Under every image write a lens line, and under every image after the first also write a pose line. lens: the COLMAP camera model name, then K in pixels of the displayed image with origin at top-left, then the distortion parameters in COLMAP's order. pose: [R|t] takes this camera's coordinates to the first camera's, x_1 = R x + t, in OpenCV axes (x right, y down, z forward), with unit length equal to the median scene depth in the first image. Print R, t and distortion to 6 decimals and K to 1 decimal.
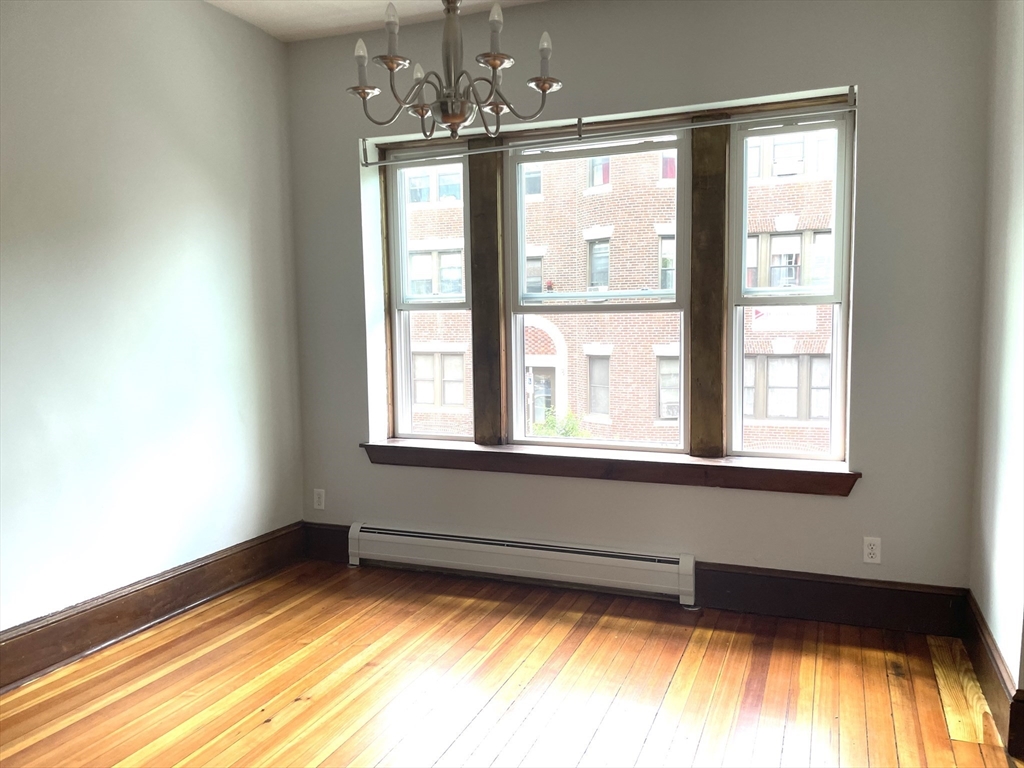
lens RADIAL K [[788.8, 0, 525.6], [0, 788.8, 381.9], [0, 0, 1]] dist [0.109293, -0.151180]
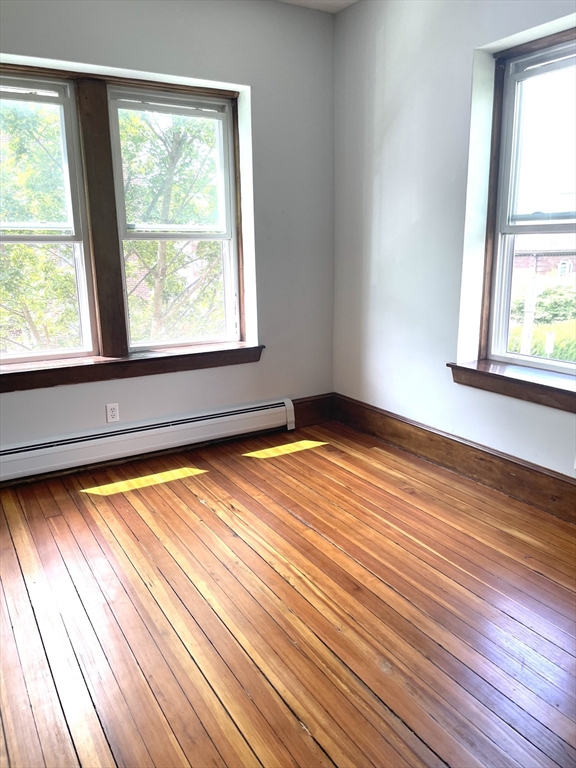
lens RADIAL K [[591.6, 0, 288.5], [0, 591.6, 376.2], [0, 0, 1]] dist [0.109293, -0.151180]
pose [[0.606031, -0.169545, 0.777162, -0.389438], [0.072281, 0.984716, 0.158460, -0.008162], [-0.792150, -0.039858, 0.609023, 0.154662]]
